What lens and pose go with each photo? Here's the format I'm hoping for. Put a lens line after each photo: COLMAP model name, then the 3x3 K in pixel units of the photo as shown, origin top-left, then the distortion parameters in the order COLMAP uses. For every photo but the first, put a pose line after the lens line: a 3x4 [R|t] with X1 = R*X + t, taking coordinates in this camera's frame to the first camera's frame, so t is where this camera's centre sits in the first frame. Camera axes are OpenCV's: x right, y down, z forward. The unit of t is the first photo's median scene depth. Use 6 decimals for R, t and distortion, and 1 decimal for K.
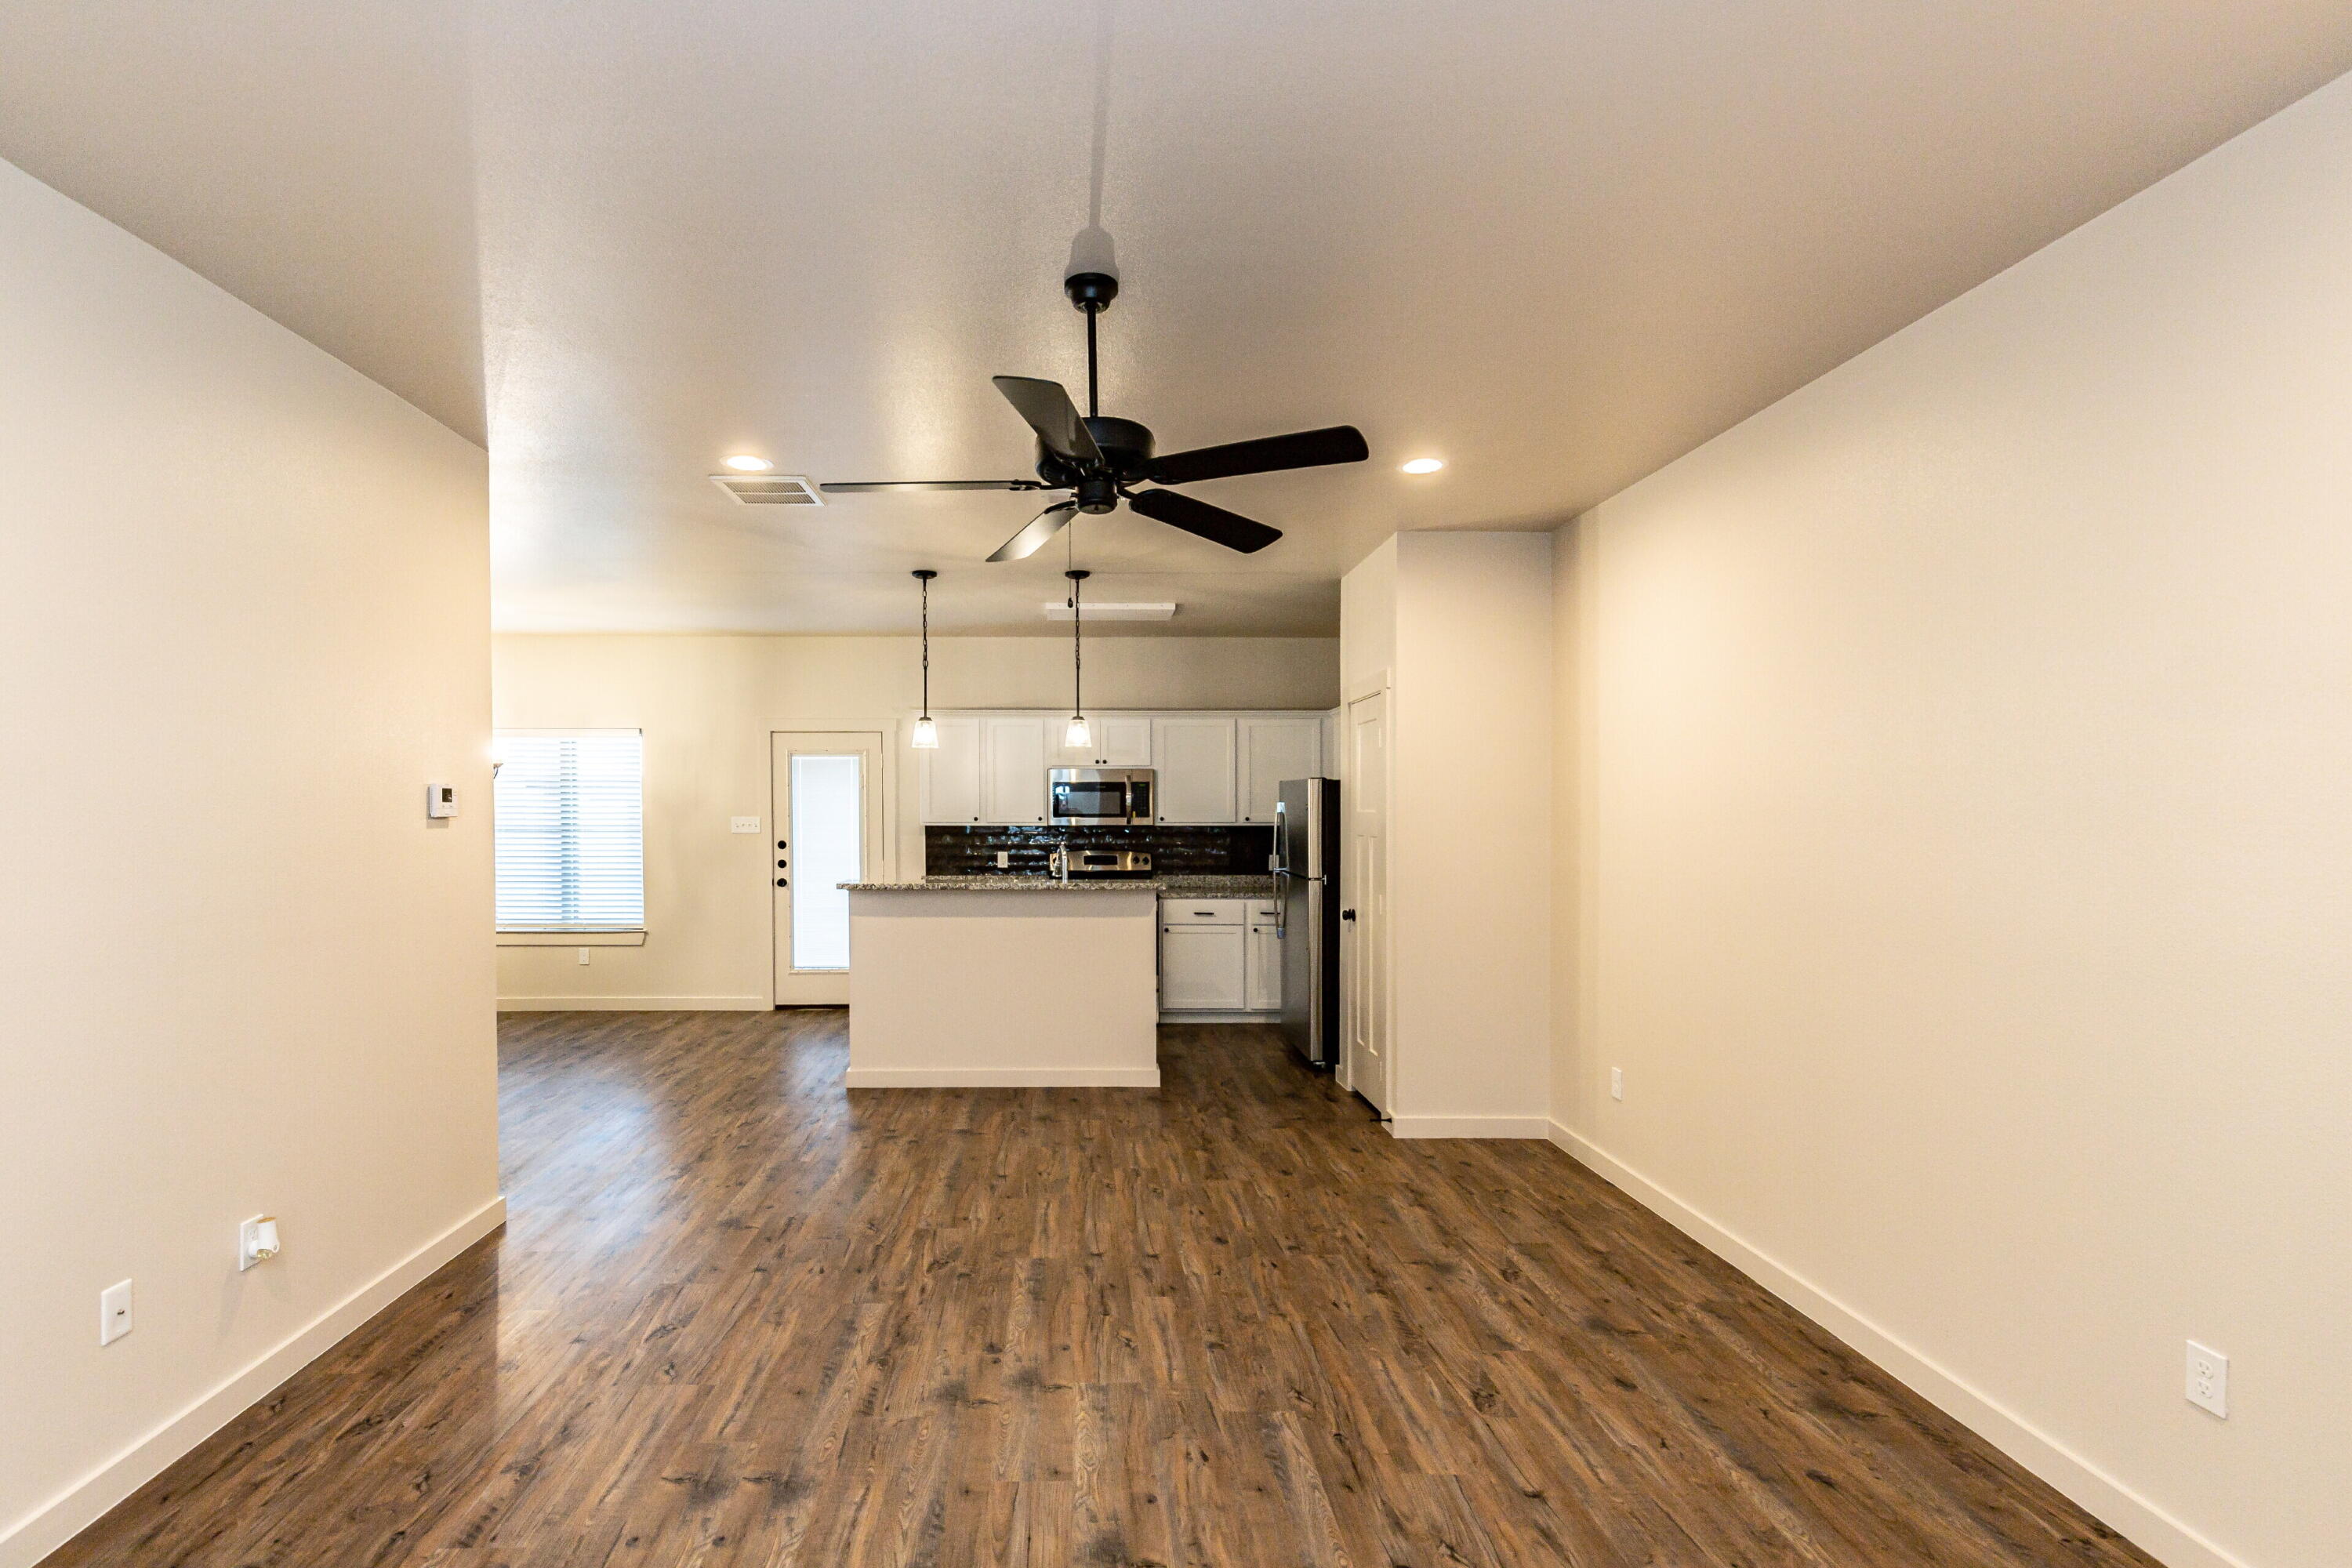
lens RADIAL K [[1081.3, 0, 1081.5], [0, 1081.3, 814.0], [0, 0, 1]] dist [0.013607, -0.000227]
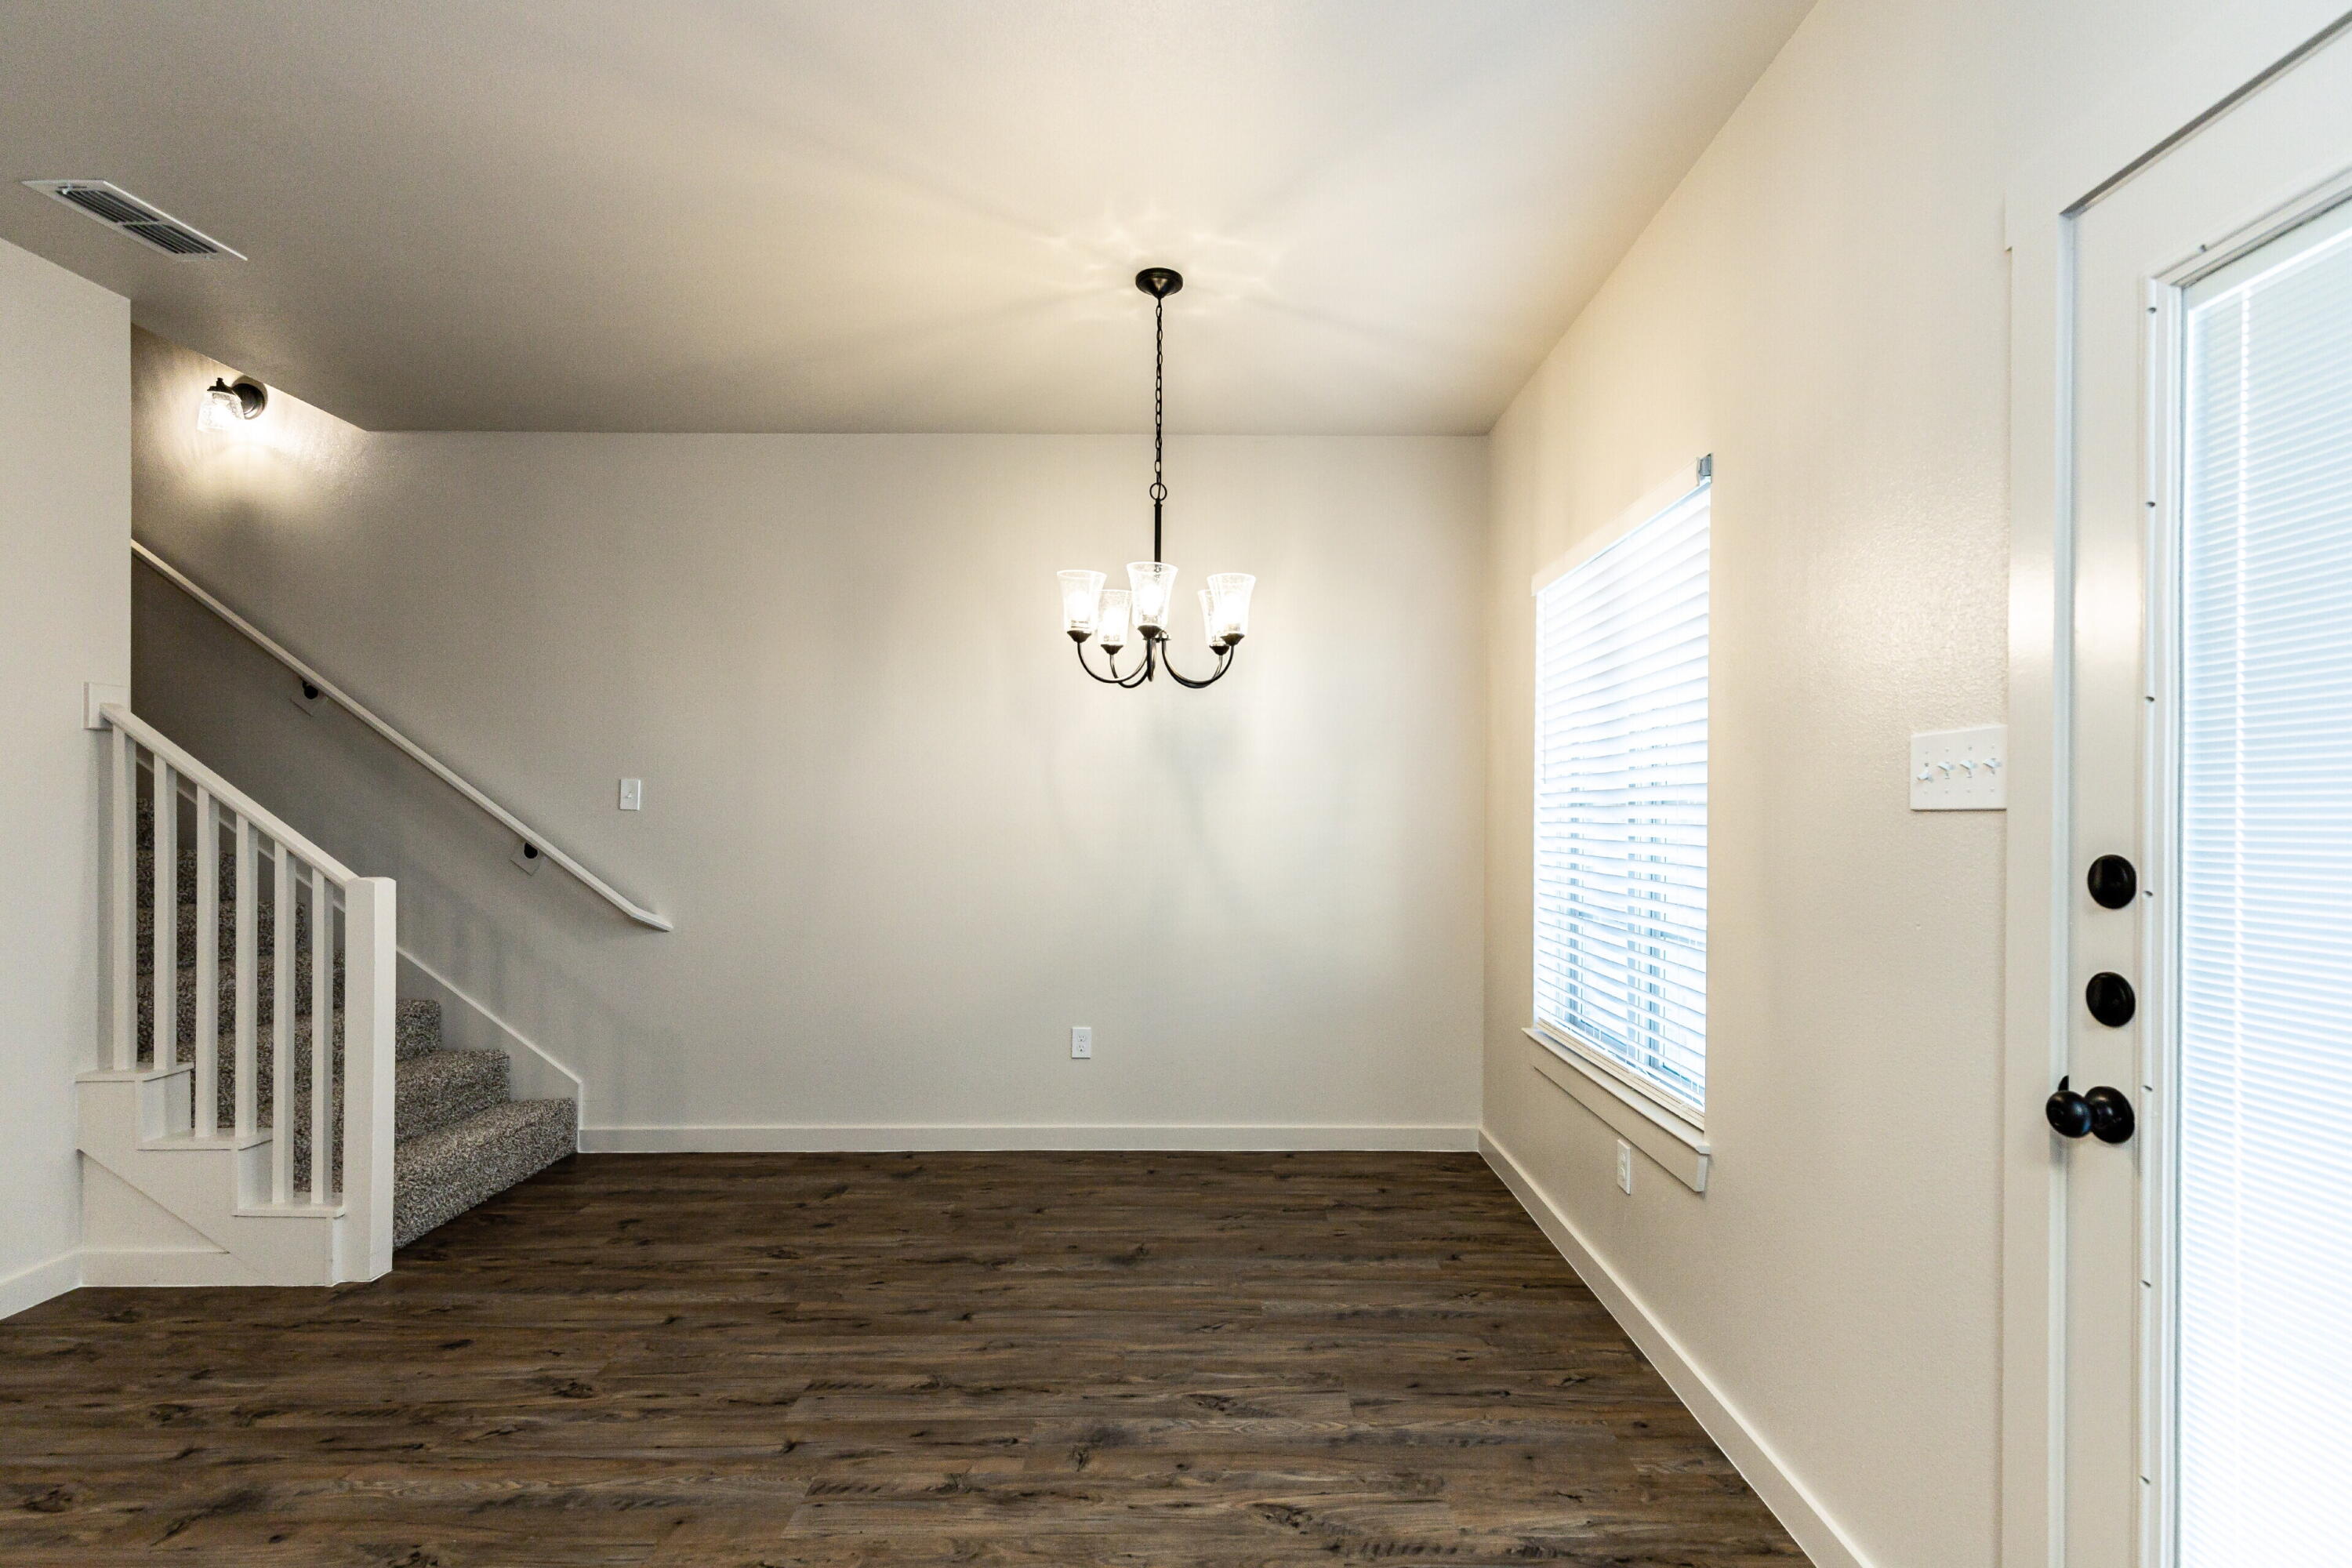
lens RADIAL K [[1068.5, 0, 1206.4], [0, 1068.5, 814.2], [0, 0, 1]] dist [0.012470, -0.000254]
pose [[-0.011007, -0.000340, -0.999939, -0.237965], [-0.008728, 0.999962, -0.000244, 0.040641], [0.999901, 0.008725, -0.011010, 1.800072]]
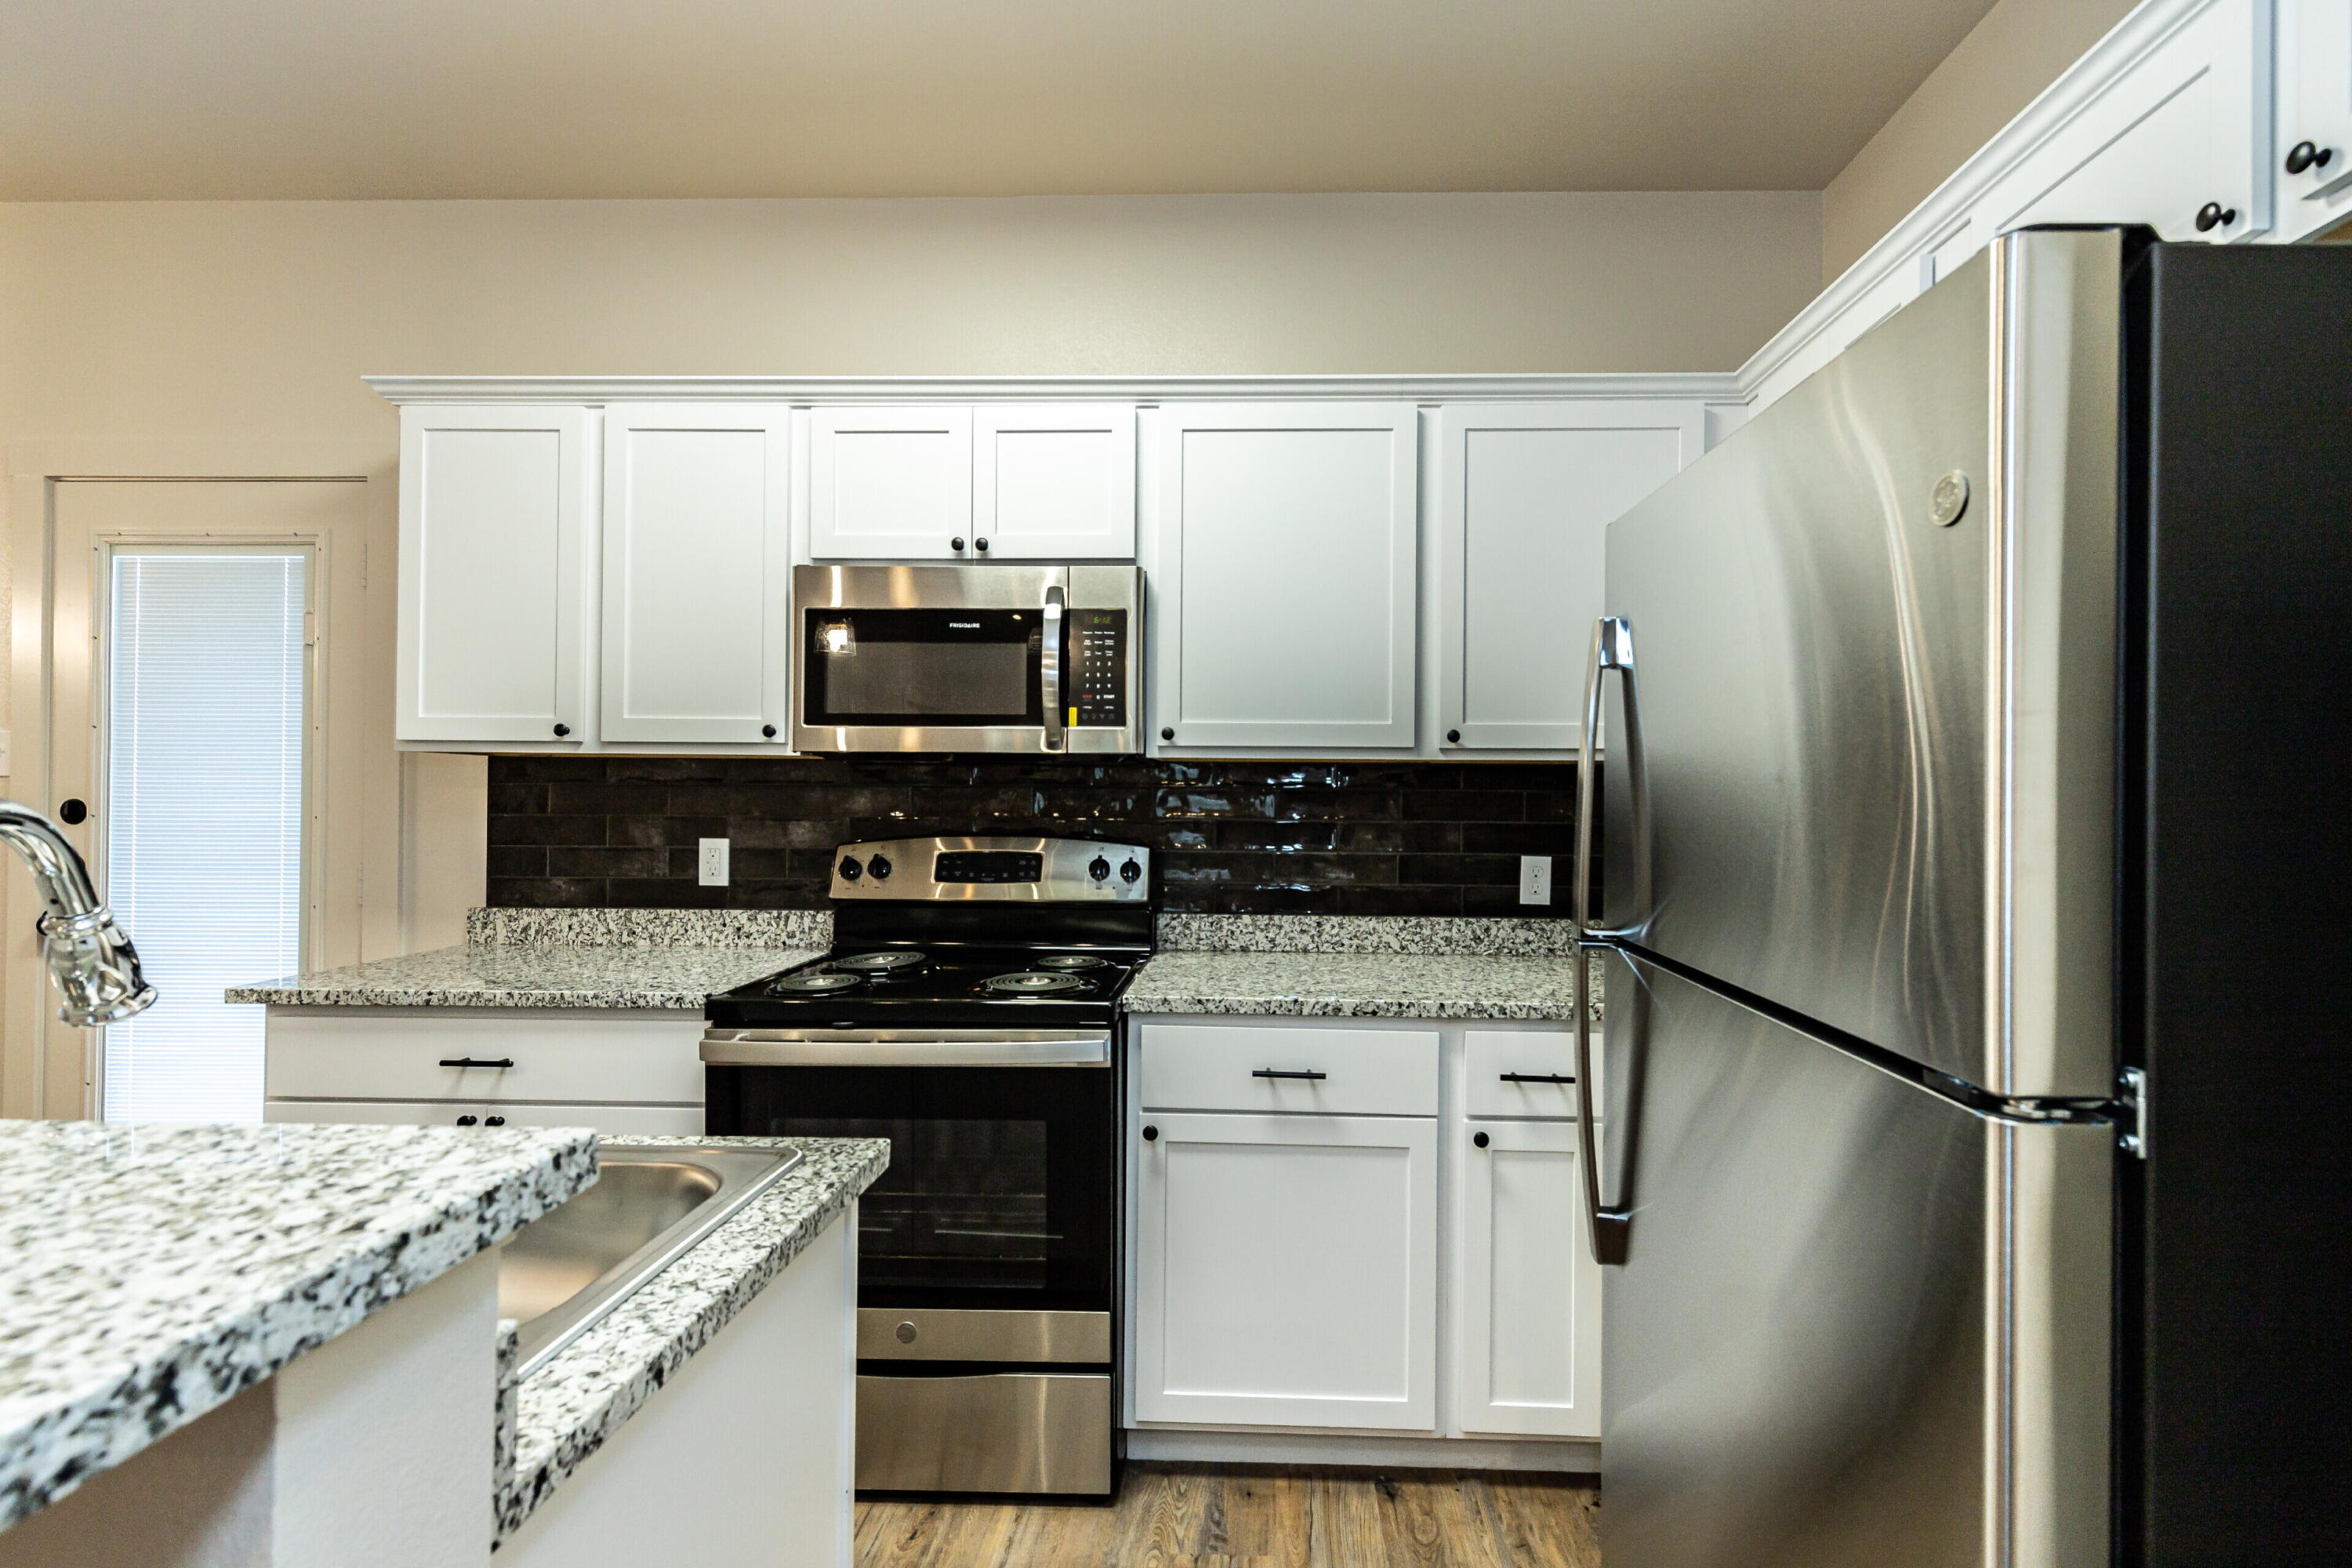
lens RADIAL K [[1104.7, 0, 1236.6], [0, 1104.7, 787.2], [0, 0, 1]] dist [0.010072, -0.001329]
pose [[0.998979, 0.007453, -0.044565, 0.213329], [-0.007935, 0.999912, -0.010641, 0.044751], [0.044481, 0.010984, 0.998950, 1.386016]]
